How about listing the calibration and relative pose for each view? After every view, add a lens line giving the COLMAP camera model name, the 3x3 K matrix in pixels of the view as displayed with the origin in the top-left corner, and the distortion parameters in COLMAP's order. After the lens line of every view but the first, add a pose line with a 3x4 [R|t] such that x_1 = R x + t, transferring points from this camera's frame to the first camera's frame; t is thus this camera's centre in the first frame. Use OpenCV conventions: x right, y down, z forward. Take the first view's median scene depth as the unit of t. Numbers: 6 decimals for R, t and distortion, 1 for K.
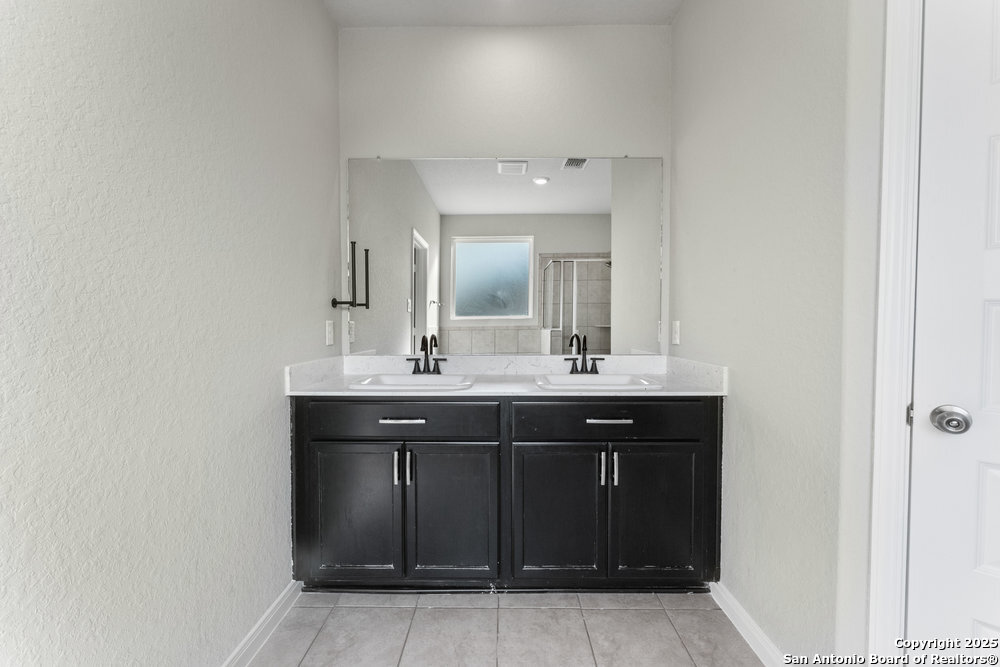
lens RADIAL K [[396.9, 0, 500.0], [0, 396.9, 333.5], [0, 0, 1]] dist [0.001163, 0.000170]
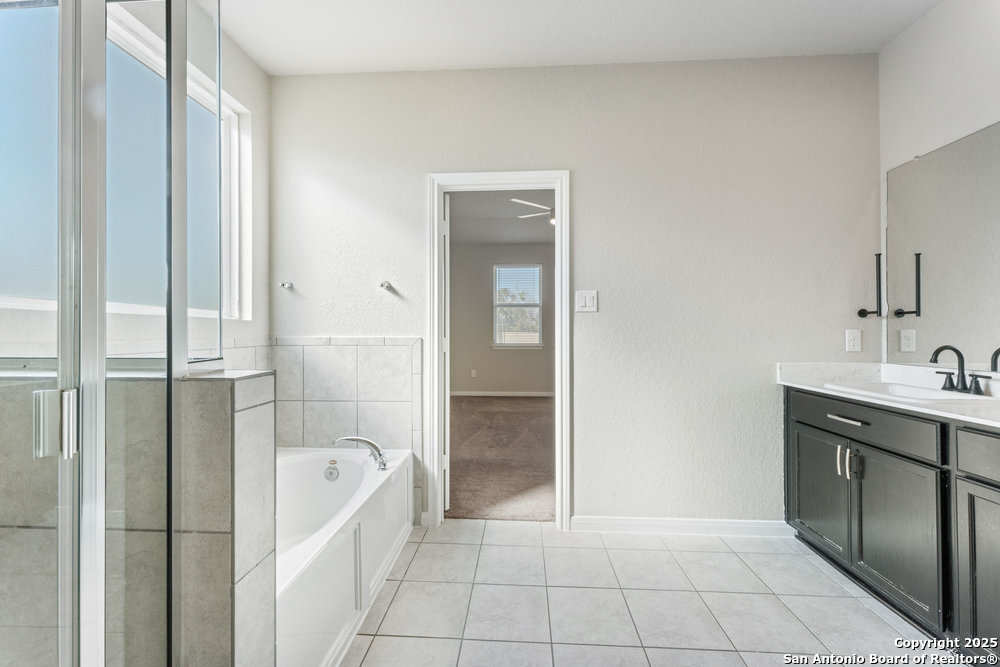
lens RADIAL K [[396.9, 0, 500.0], [0, 396.9, 333.5], [0, 0, 1]] dist [0.001163, 0.000170]
pose [[-0.045484, -0.003194, -0.998960, 0.895101], [-0.023818, 0.999714, -0.002111, 0.005124], [0.998681, 0.023697, -0.045547, 0.077108]]
